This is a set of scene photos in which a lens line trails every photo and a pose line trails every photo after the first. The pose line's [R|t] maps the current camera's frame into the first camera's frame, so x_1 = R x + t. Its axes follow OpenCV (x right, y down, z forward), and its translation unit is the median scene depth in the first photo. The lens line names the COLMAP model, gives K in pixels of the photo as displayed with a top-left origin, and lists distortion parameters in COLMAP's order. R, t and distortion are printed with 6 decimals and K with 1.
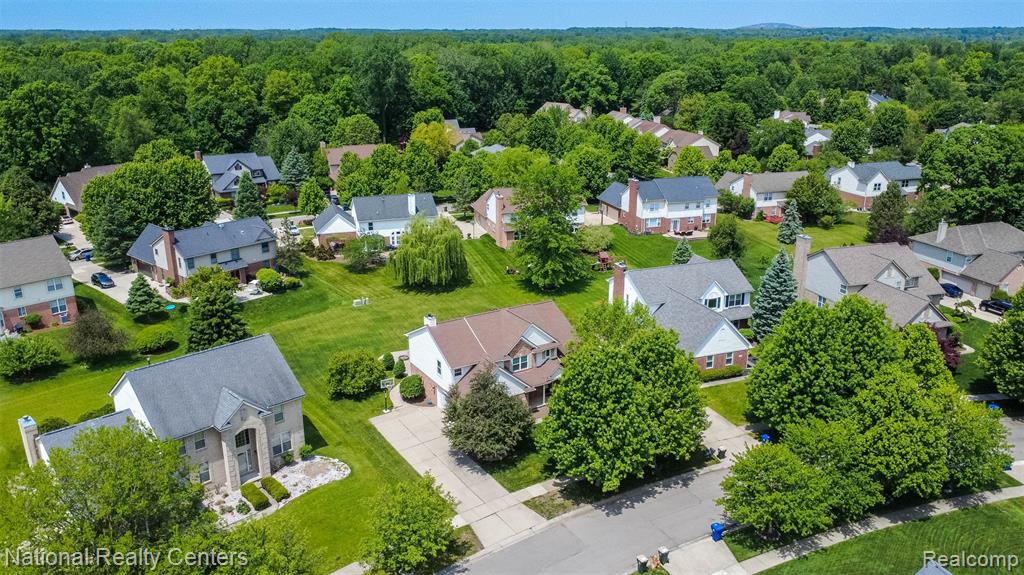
lens RADIAL K [[767.6, 0, 512.0], [0, 767.6, 287.5], [0, 0, 1]] dist [0.004487, -0.000786]
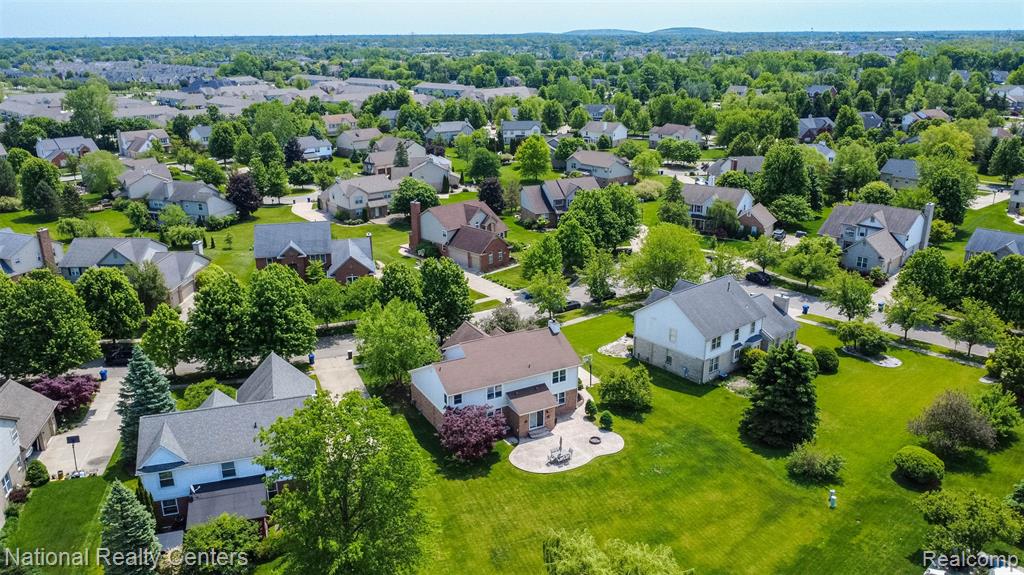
lens RADIAL K [[767.6, 0, 512.0], [0, 767.6, 287.5], [0, 0, 1]] dist [0.004487, -0.000786]
pose [[-0.998359, -0.007341, 0.056791, -0.076546], [0.027795, 0.804958, 0.592680, -0.474052], [-0.050066, 0.593286, -0.803433, 1.311343]]
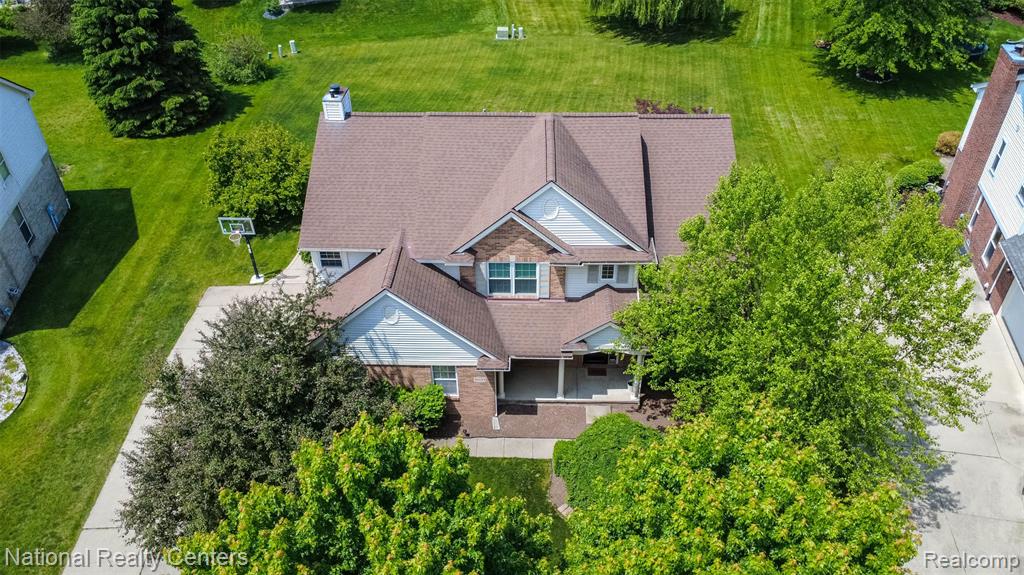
lens RADIAL K [[767.6, 0, 512.0], [0, 767.6, 287.5], [0, 0, 1]] dist [0.004487, -0.000786]
pose [[0.839669, 0.326586, -0.433932, 0.115984], [-0.162271, 0.913361, 0.373416, -0.021847], [0.518289, -0.243131, 0.819917, 0.486438]]
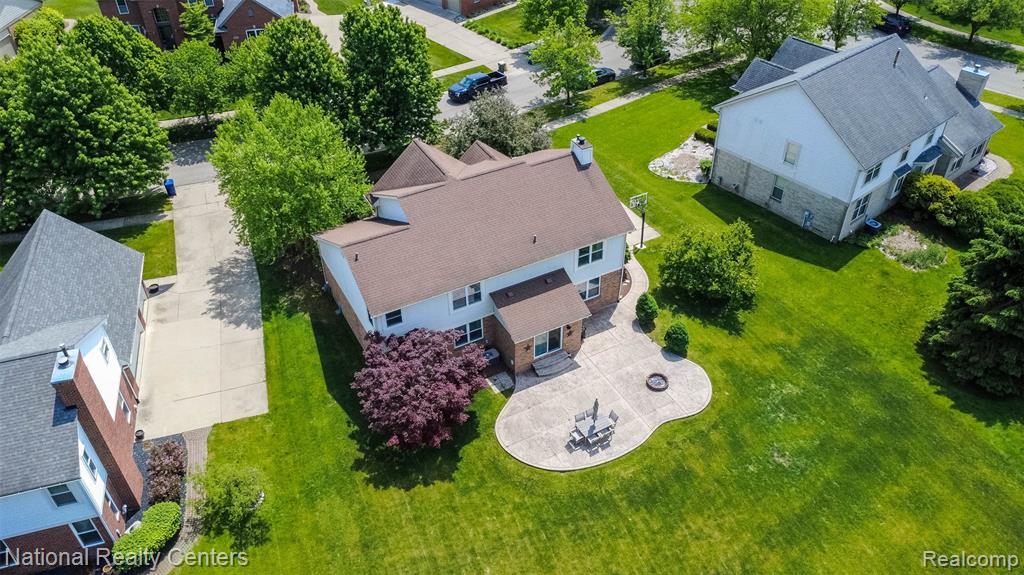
lens RADIAL K [[767.6, 0, 512.0], [0, 767.6, 287.5], [0, 0, 1]] dist [0.004487, -0.000786]
pose [[-0.998046, -0.021400, 0.058707, -0.063411], [0.037084, 0.553310, 0.832150, -0.277151], [-0.050291, 0.832701, -0.551435, 0.987802]]
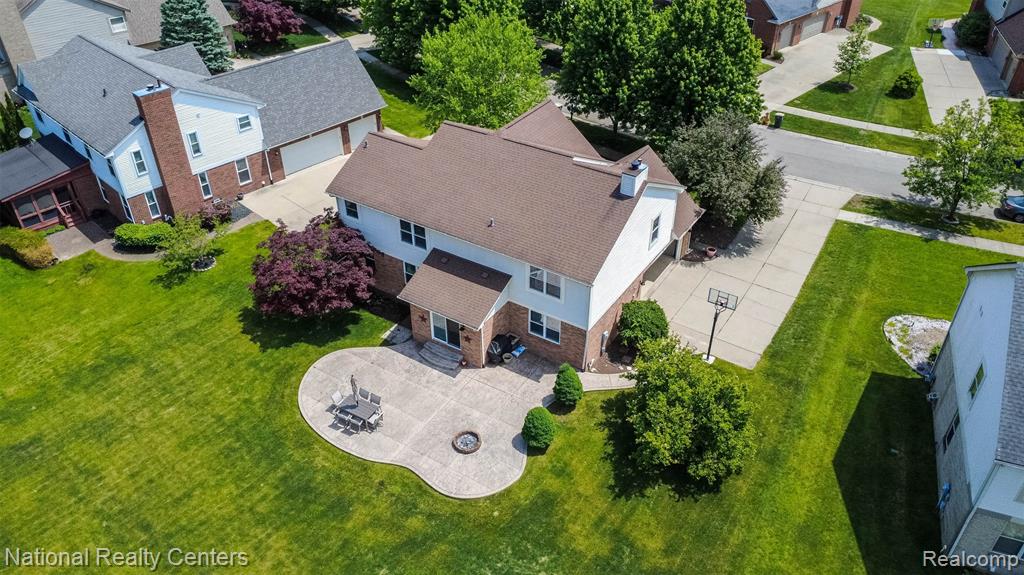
lens RADIAL K [[767.6, 0, 512.0], [0, 767.6, 287.5], [0, 0, 1]] dist [0.004487, -0.000786]
pose [[-0.435422, -0.519823, 0.734977, -0.318027], [0.282765, 0.696140, 0.659873, -0.168276], [-0.854665, 0.495149, -0.156127, 0.812280]]
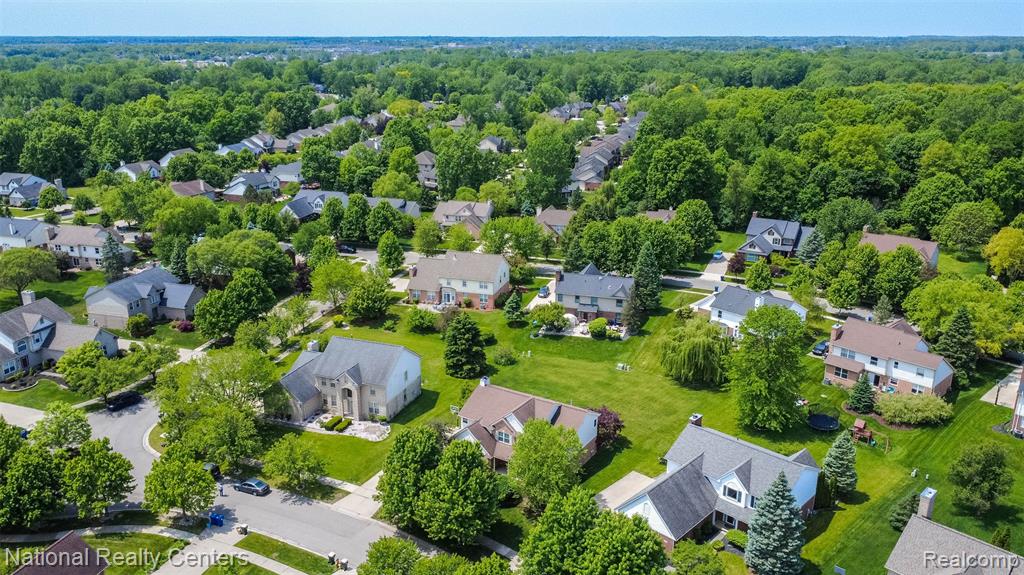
lens RADIAL K [[767.6, 0, 512.0], [0, 767.6, 287.5], [0, 0, 1]] dist [0.004487, -0.000786]
pose [[0.442153, 0.274530, -0.853893, 0.733260], [-0.283187, 0.946041, 0.157519, -0.243614], [0.851061, 0.172164, 0.496038, 0.221402]]
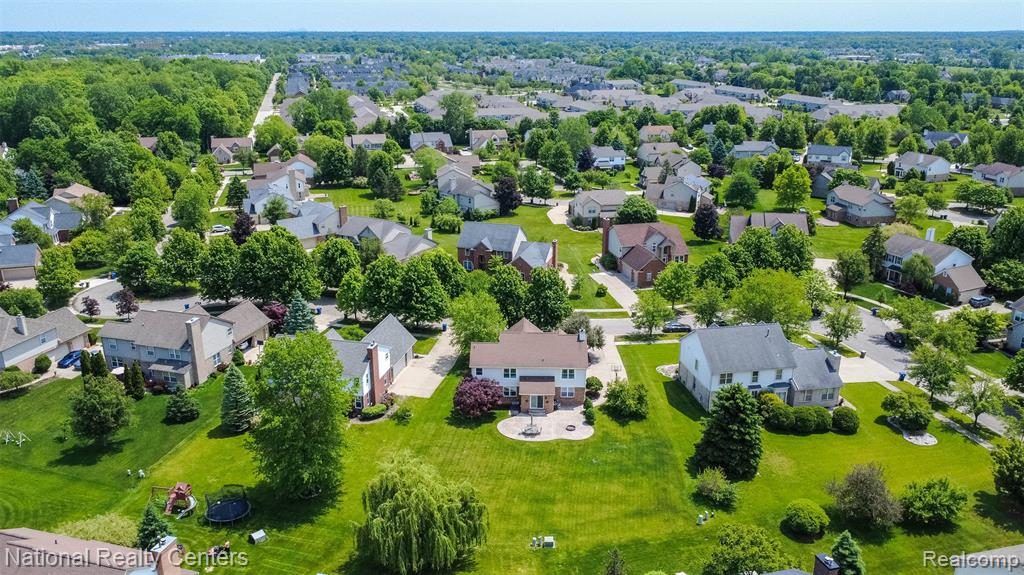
lens RADIAL K [[778.6, 0, 512.0], [0, 778.6, 287.5], [0, 0, 1]] dist [0.003915, 0.000678]
pose [[-0.837275, -0.167728, 0.520421, -0.507564], [0.172653, 0.821994, 0.542694, -0.573458], [-0.518808, 0.544236, -0.659276, 1.362727]]
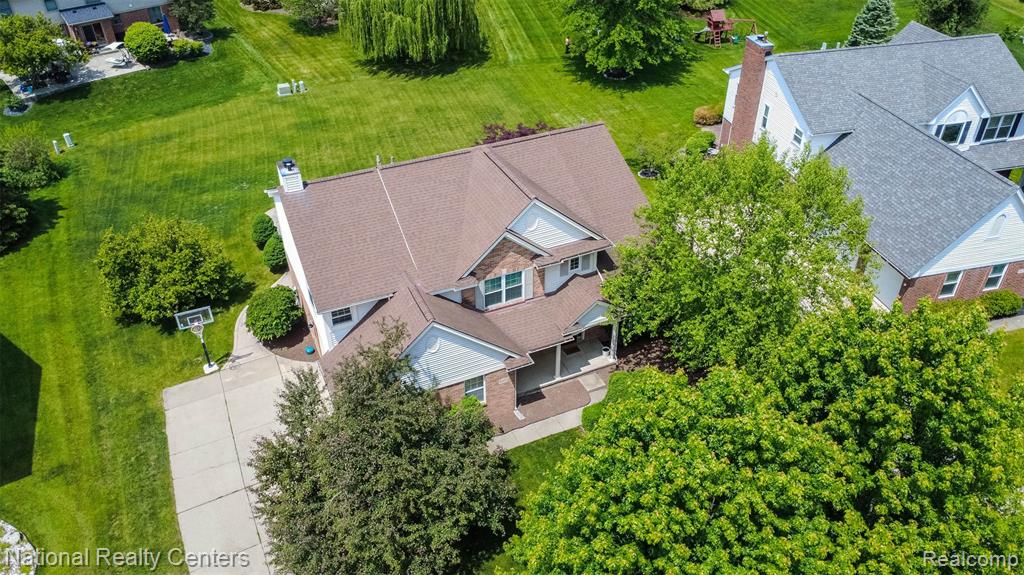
lens RADIAL K [[767.6, 0, 512.0], [0, 767.6, 287.5], [0, 0, 1]] dist [0.004487, -0.000786]
pose [[0.993202, 0.065584, -0.096170, 0.038199], [-0.033470, 0.952185, 0.303684, -0.020092], [0.111489, -0.298400, 0.947907, 0.417907]]
